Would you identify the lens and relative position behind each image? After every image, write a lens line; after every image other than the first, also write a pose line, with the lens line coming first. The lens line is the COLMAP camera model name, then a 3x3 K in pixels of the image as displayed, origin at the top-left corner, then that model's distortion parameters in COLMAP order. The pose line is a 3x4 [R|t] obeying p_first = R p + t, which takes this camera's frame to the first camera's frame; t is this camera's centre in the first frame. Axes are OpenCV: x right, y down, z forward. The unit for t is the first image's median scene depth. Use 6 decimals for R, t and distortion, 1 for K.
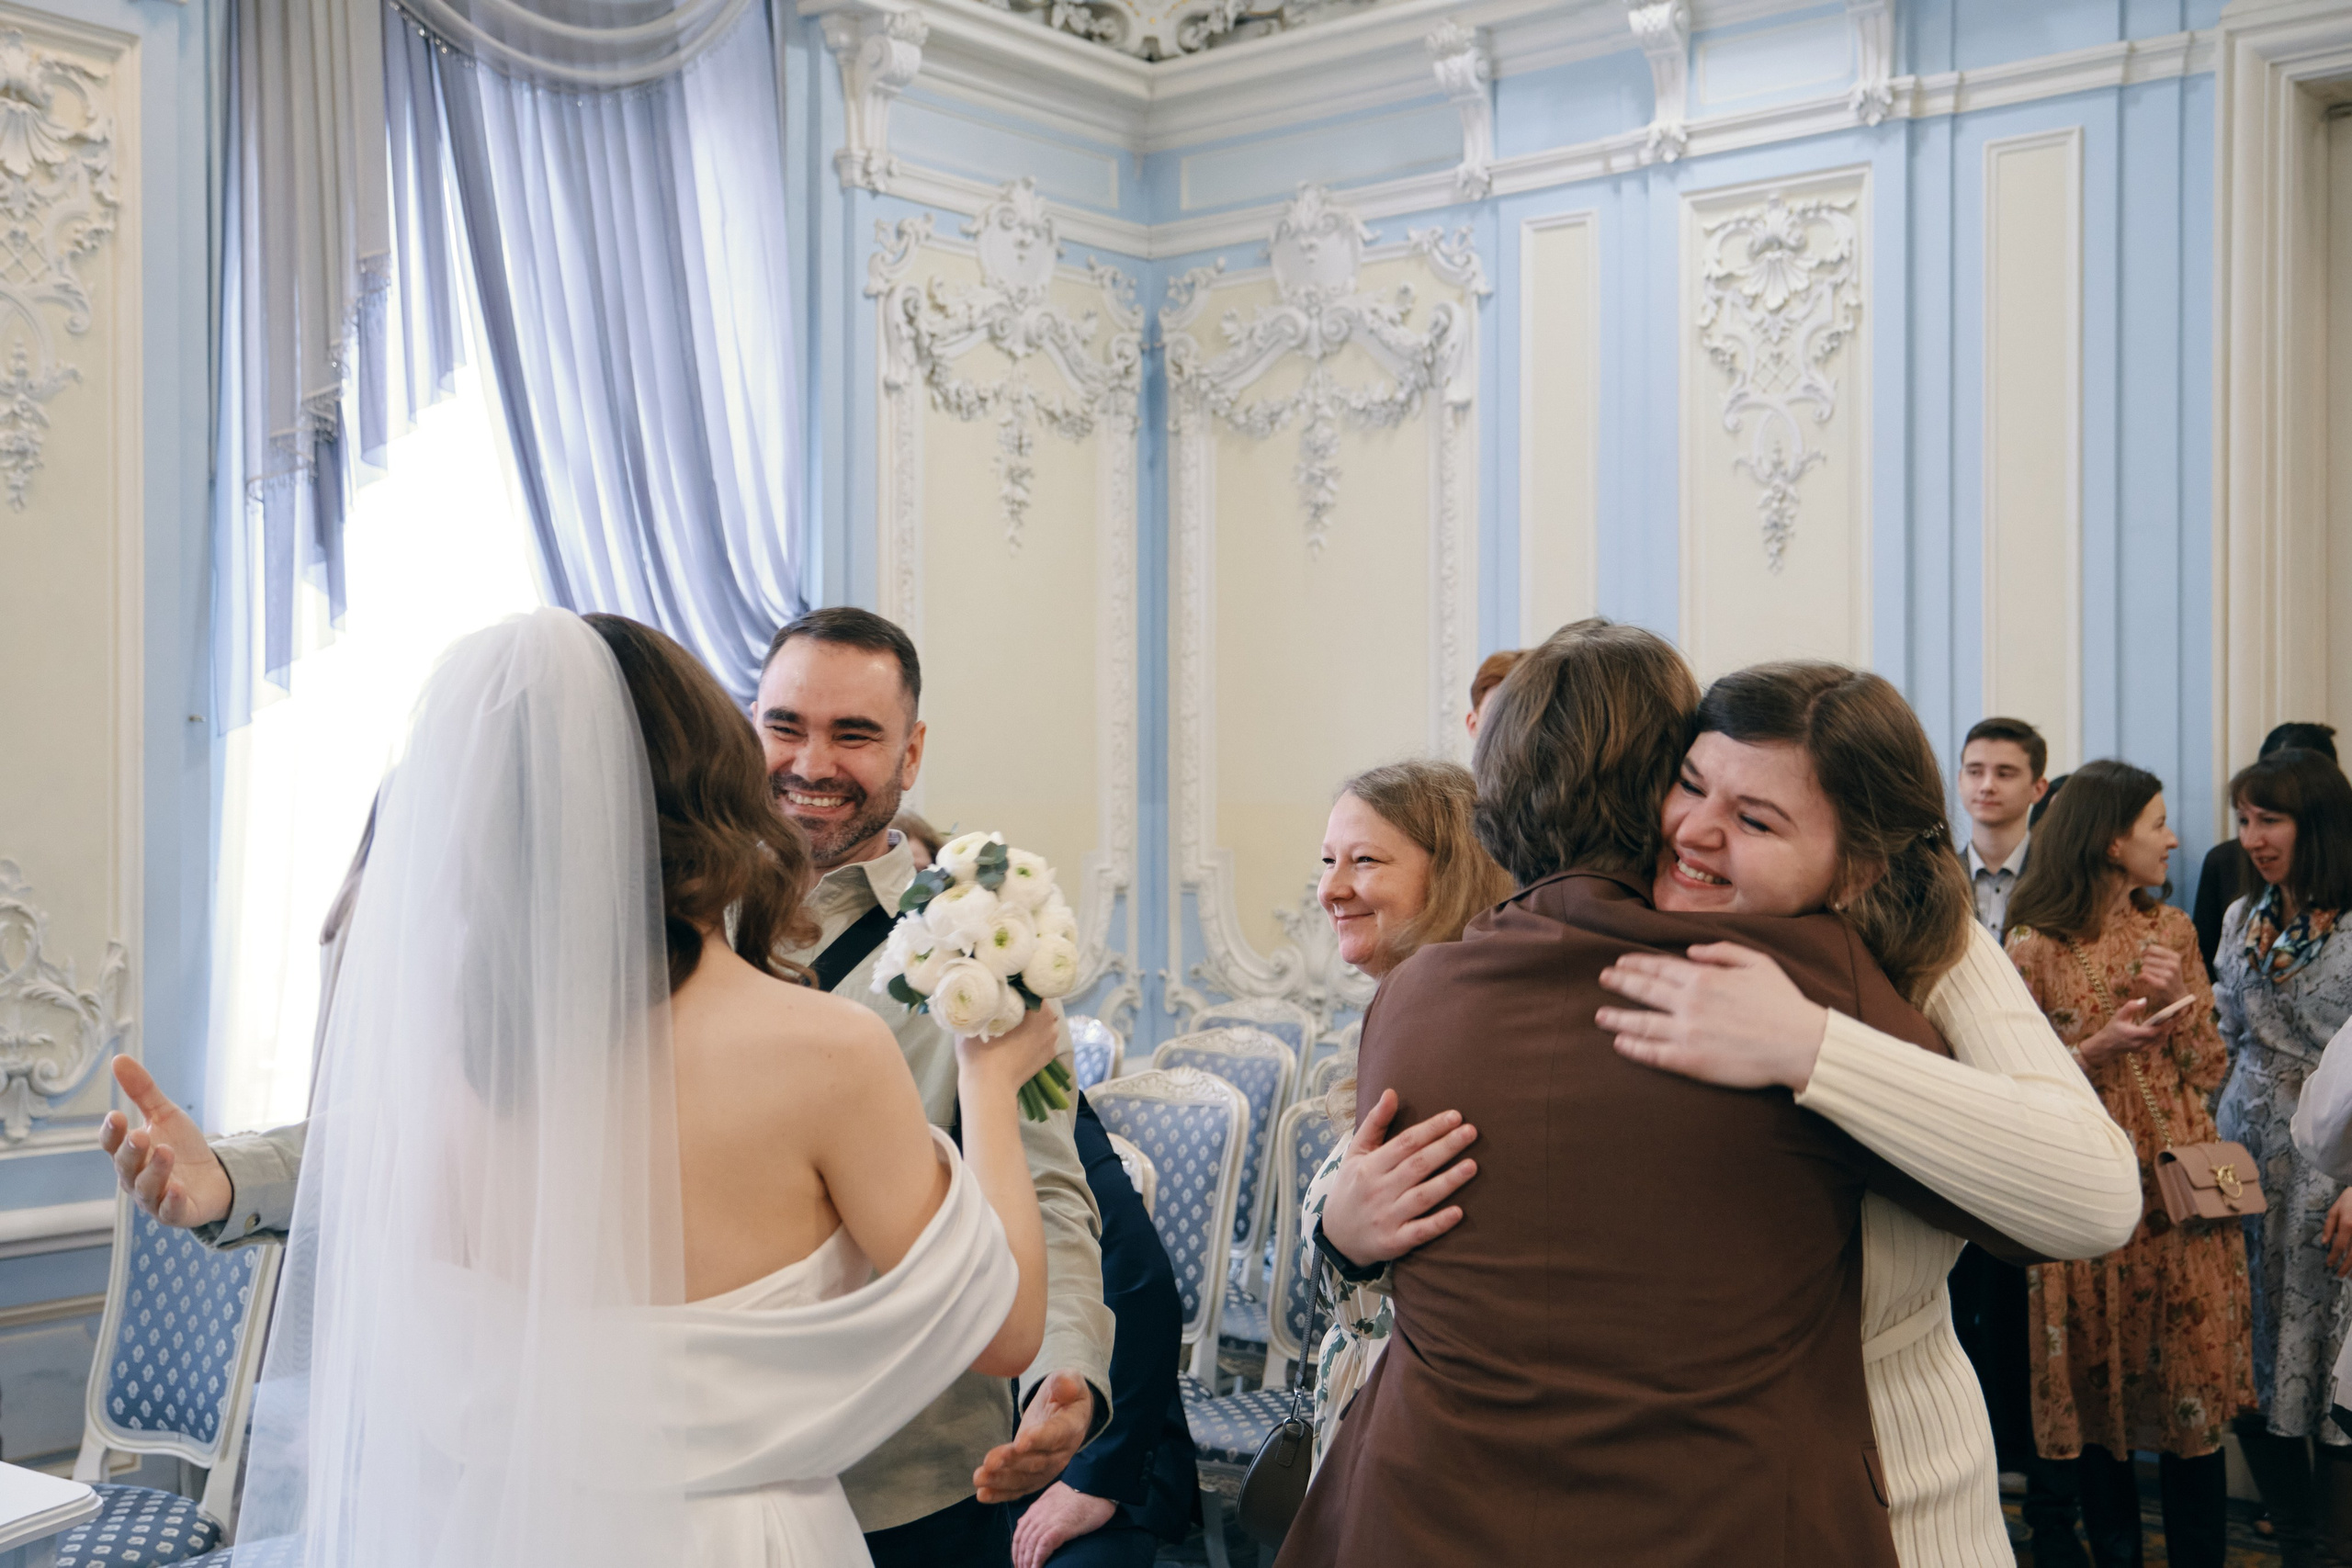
lens RADIAL K [[2551.7, 0, 1181.9], [0, 2551.7, 793.0], [0, 0, 1]] dist [-0.014449, 0.157597]
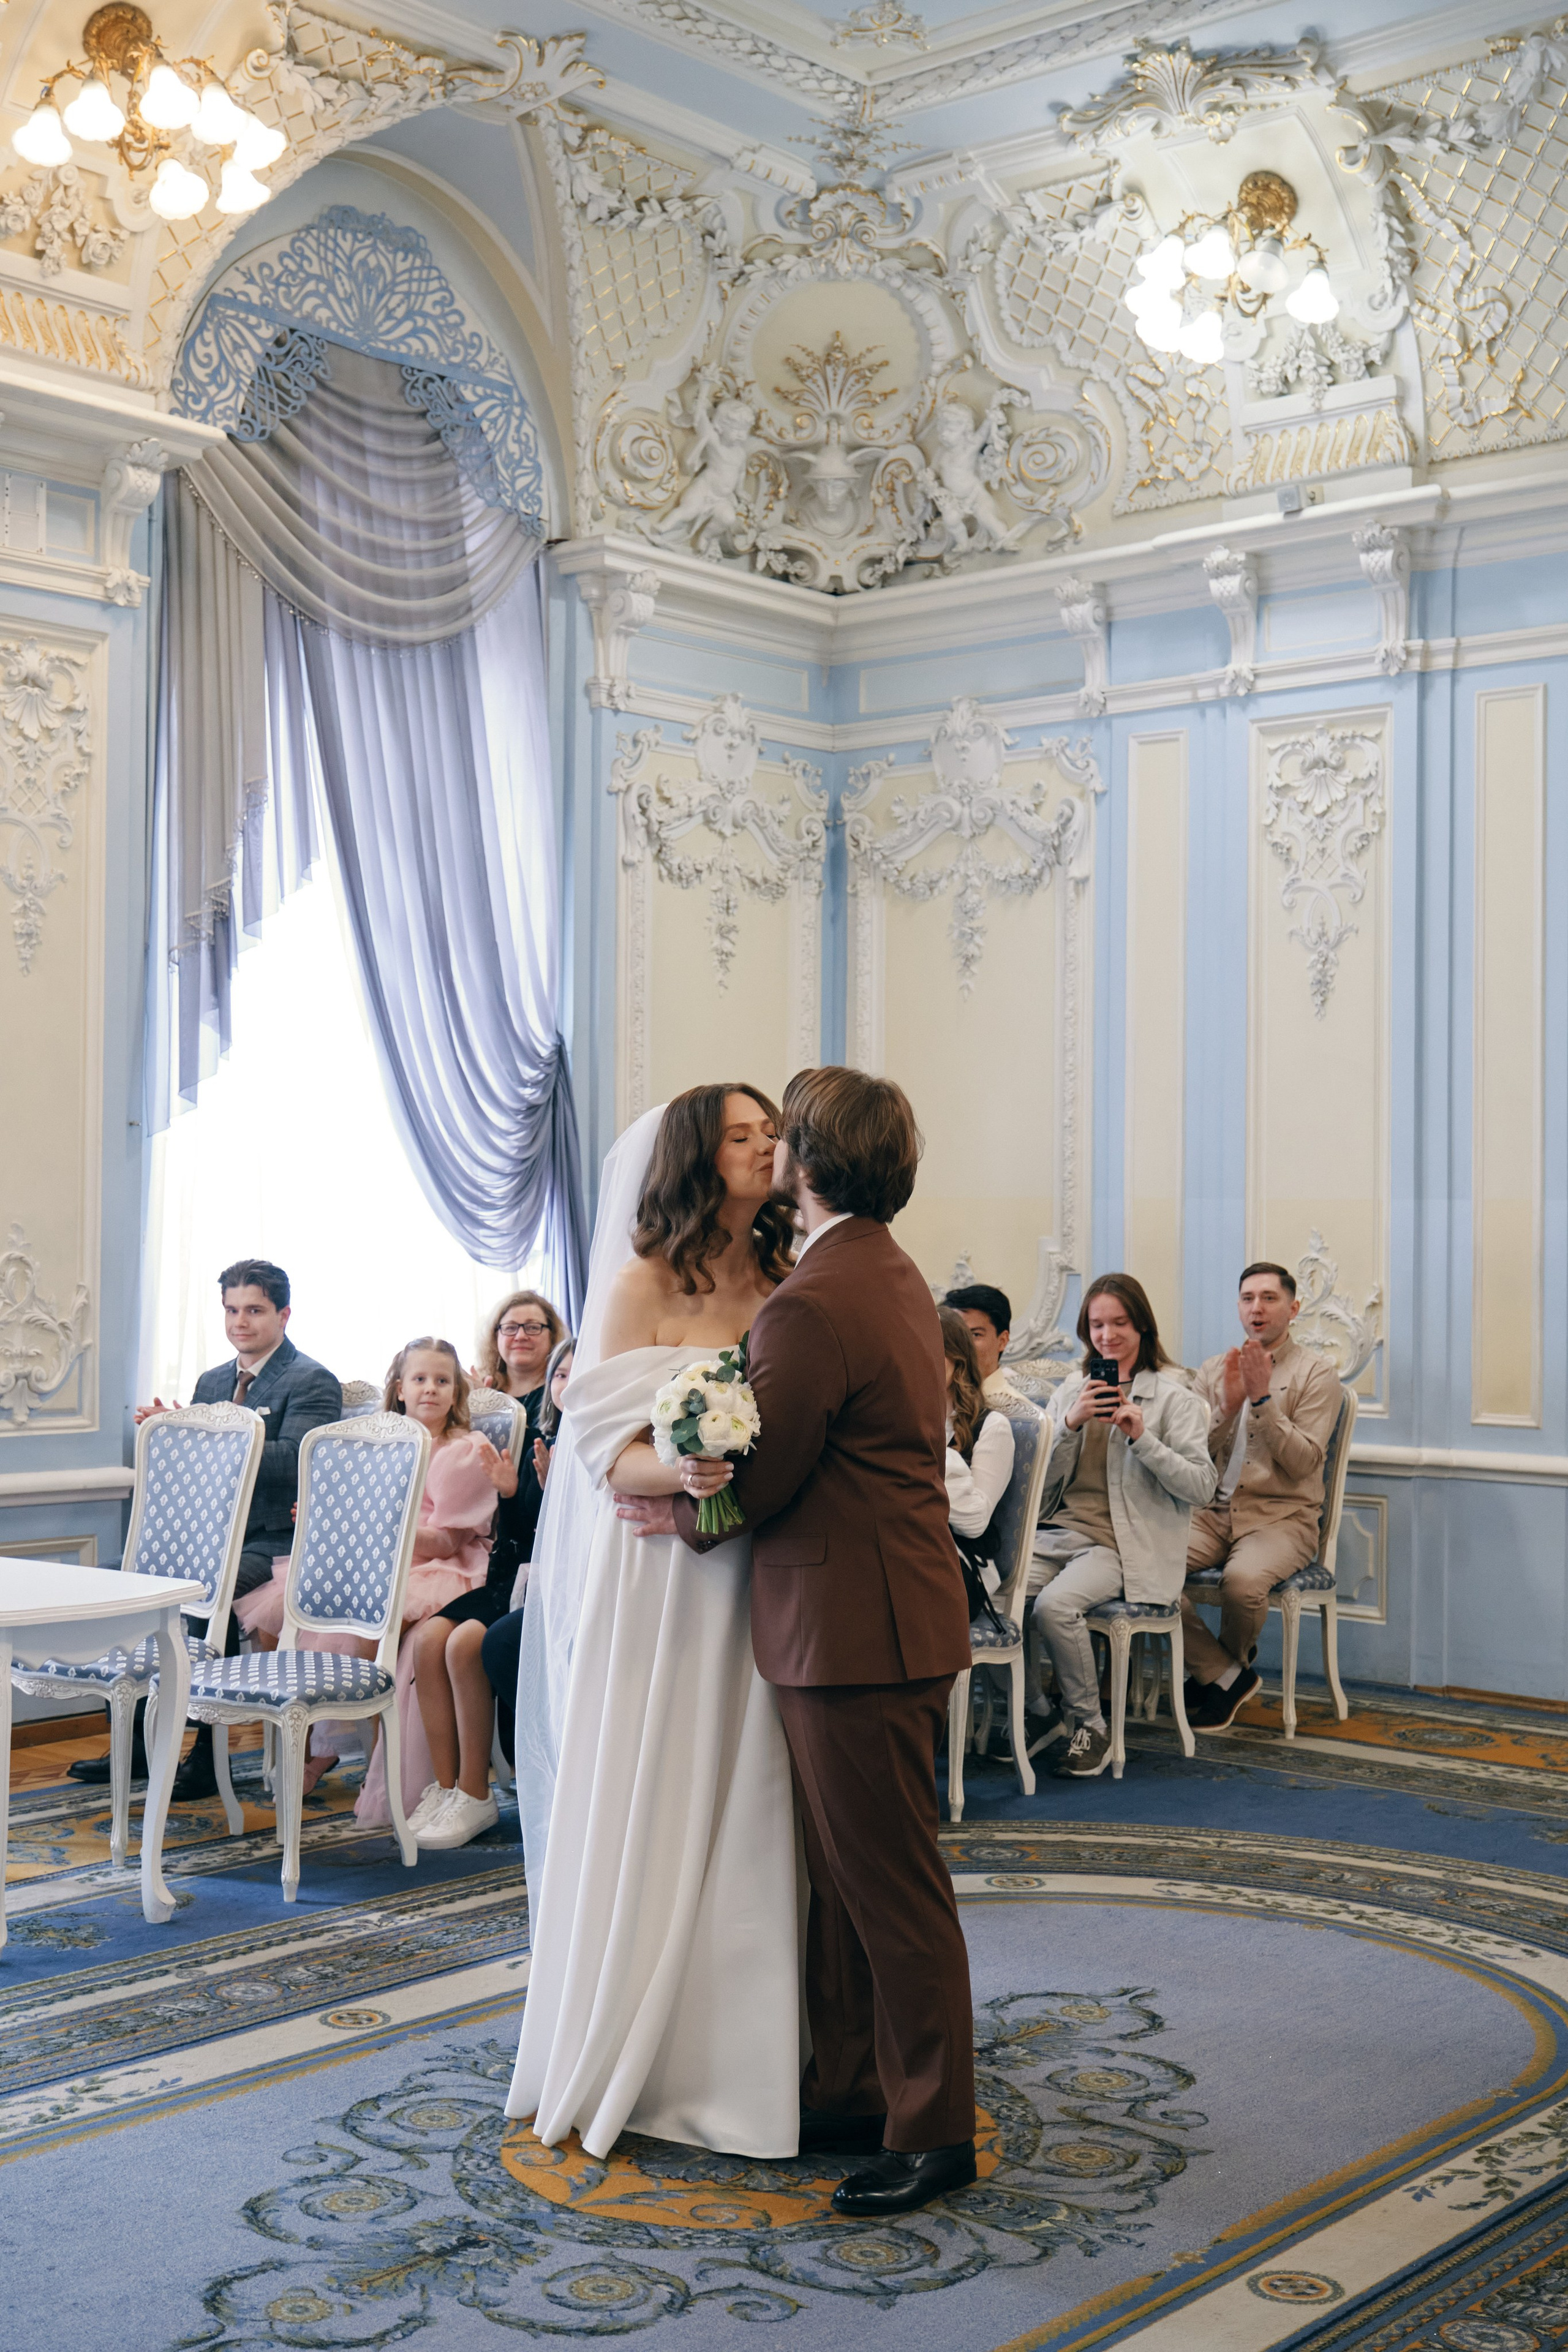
lens RADIAL K [[2756.2, 0, 787.0], [0, 2756.2, 1172.0], [0, 0, 1]] dist [-0.000289, -0.003381]
pose [[0.999557, 0.009232, -0.028277, 0.004818], [-0.009527, 0.999901, -0.010319, 0.006515], [0.028179, 0.010583, 0.999547, -0.354143]]
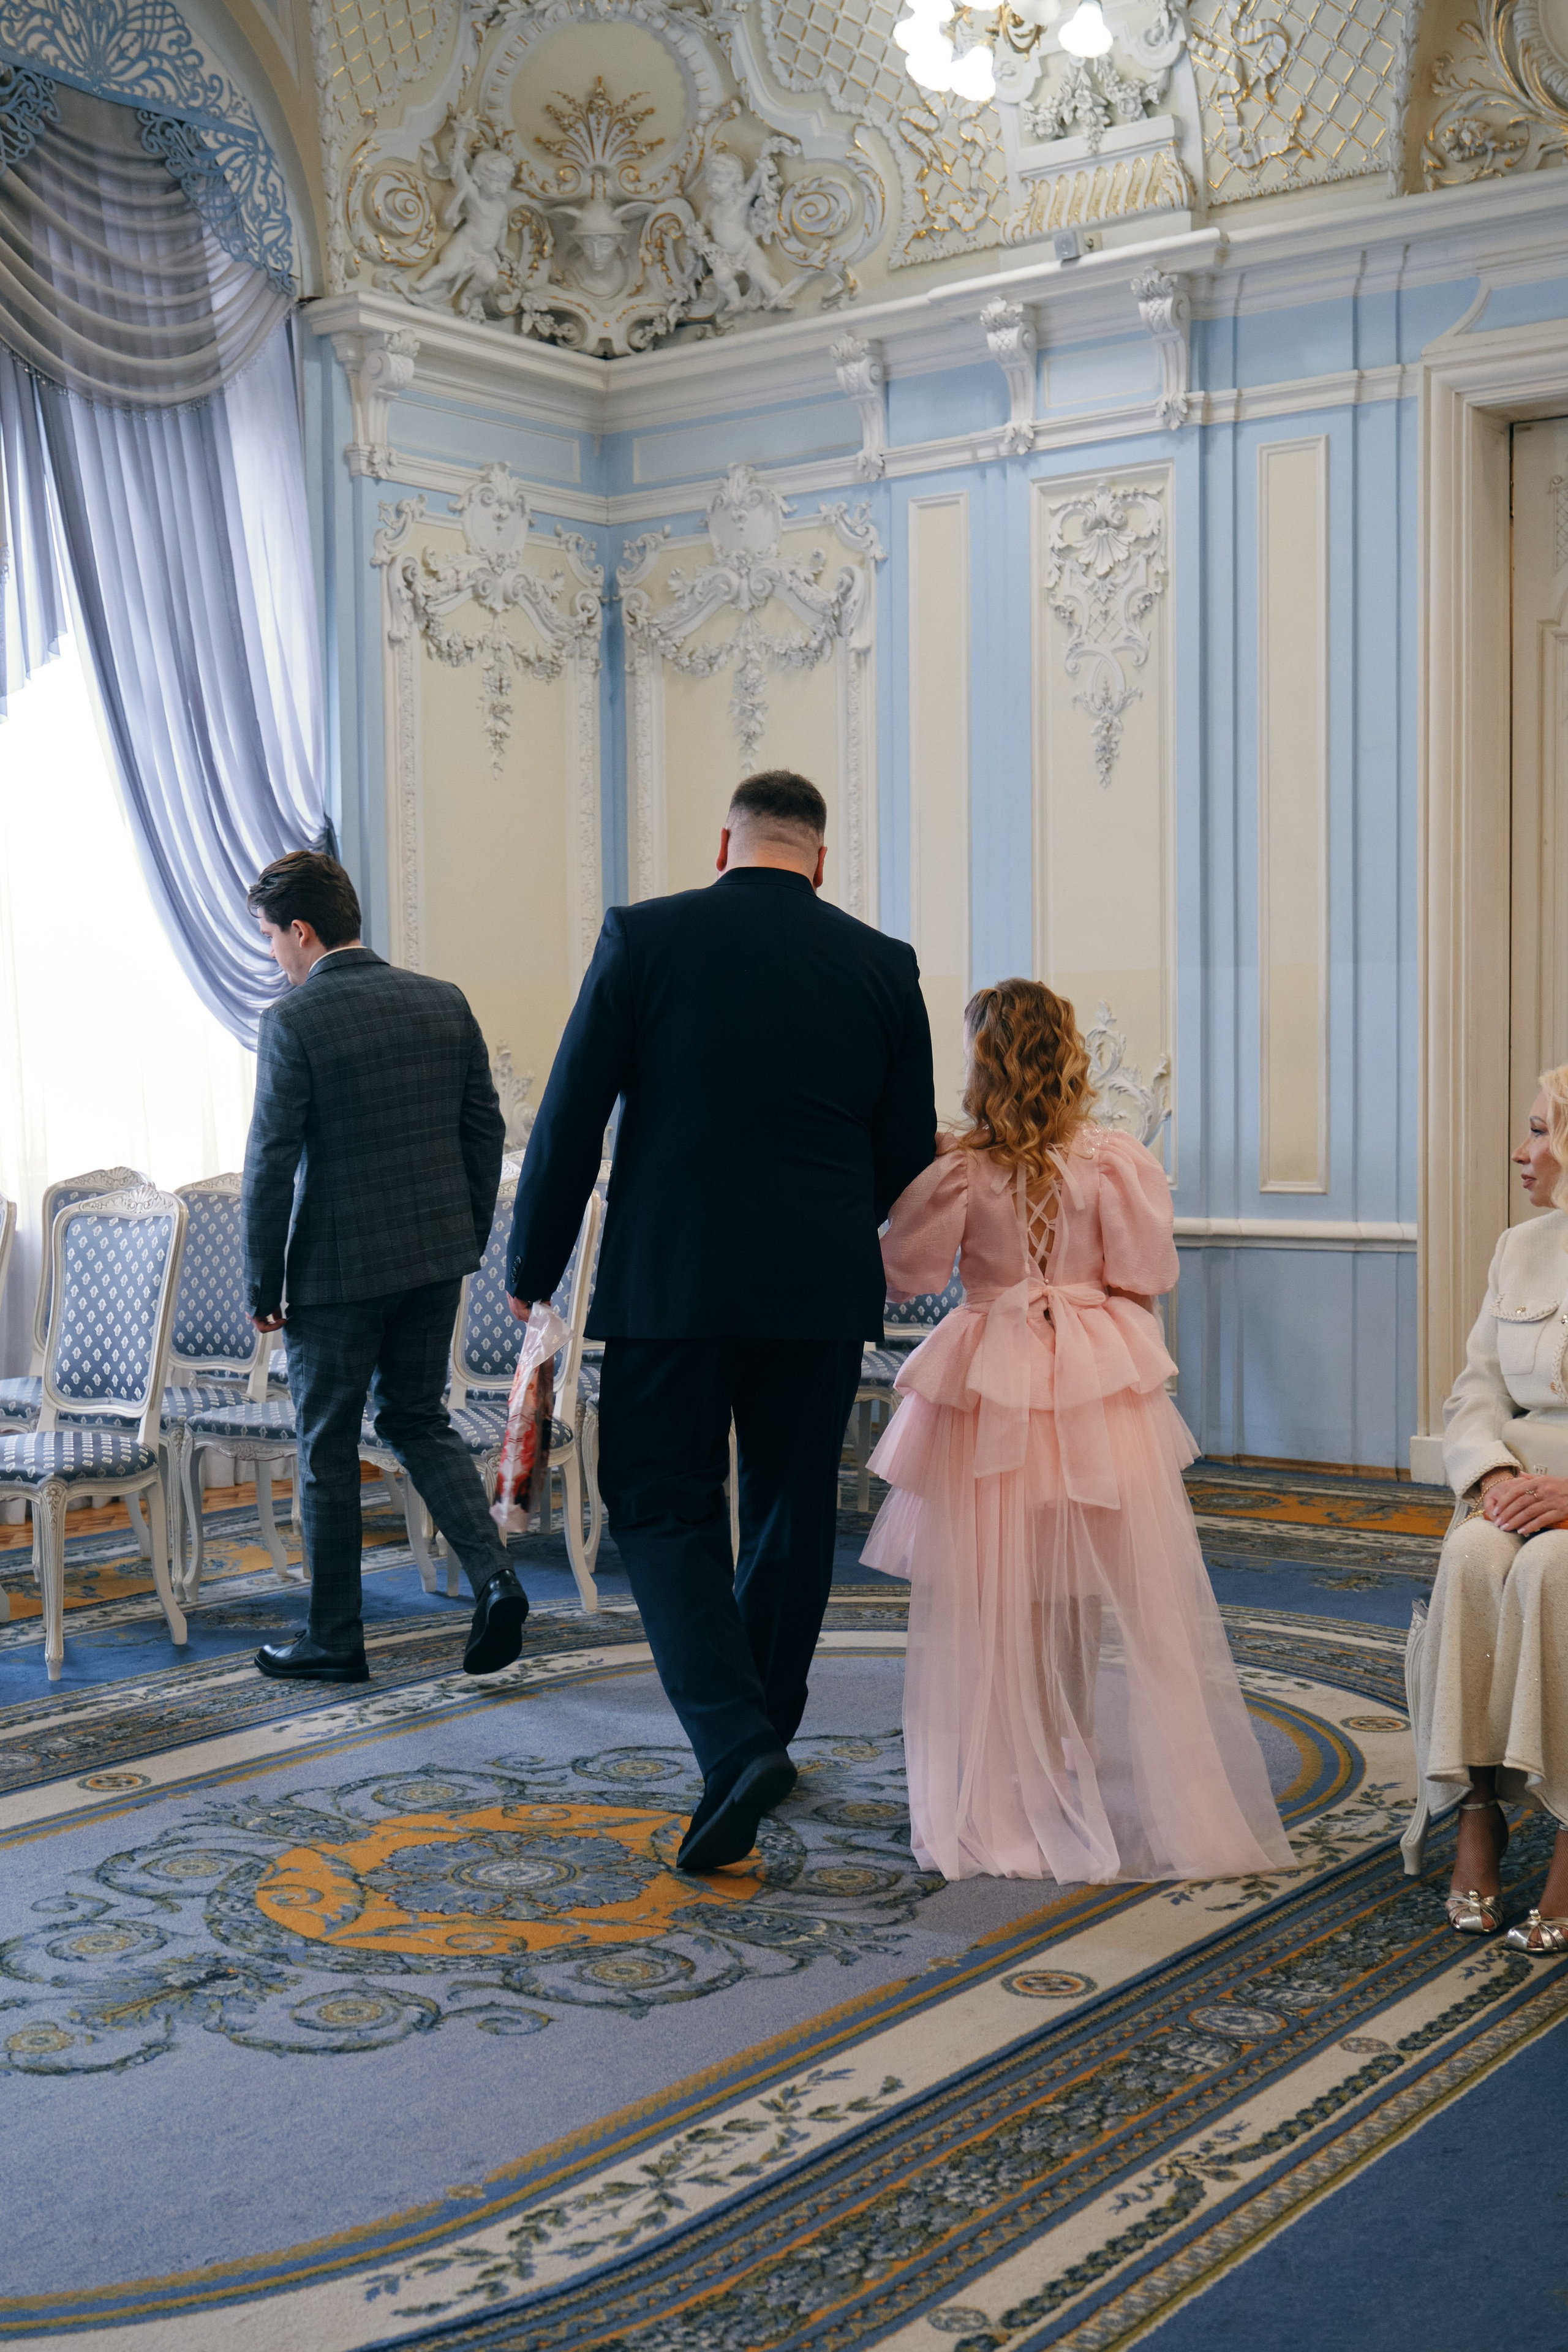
lens RADIAL K [[2793.7, 0, 755.3], [0, 2793.7, 1196.7], [0, 0, 1]] dist [-0.009879, 0.002497]
pose [[0.999601, -0.012652, 0.025243, 0.021239], [0.011200, 0.998319, 0.056863, 0.031849], [-0.025920, -0.056558, 0.998063, -0.345598]]
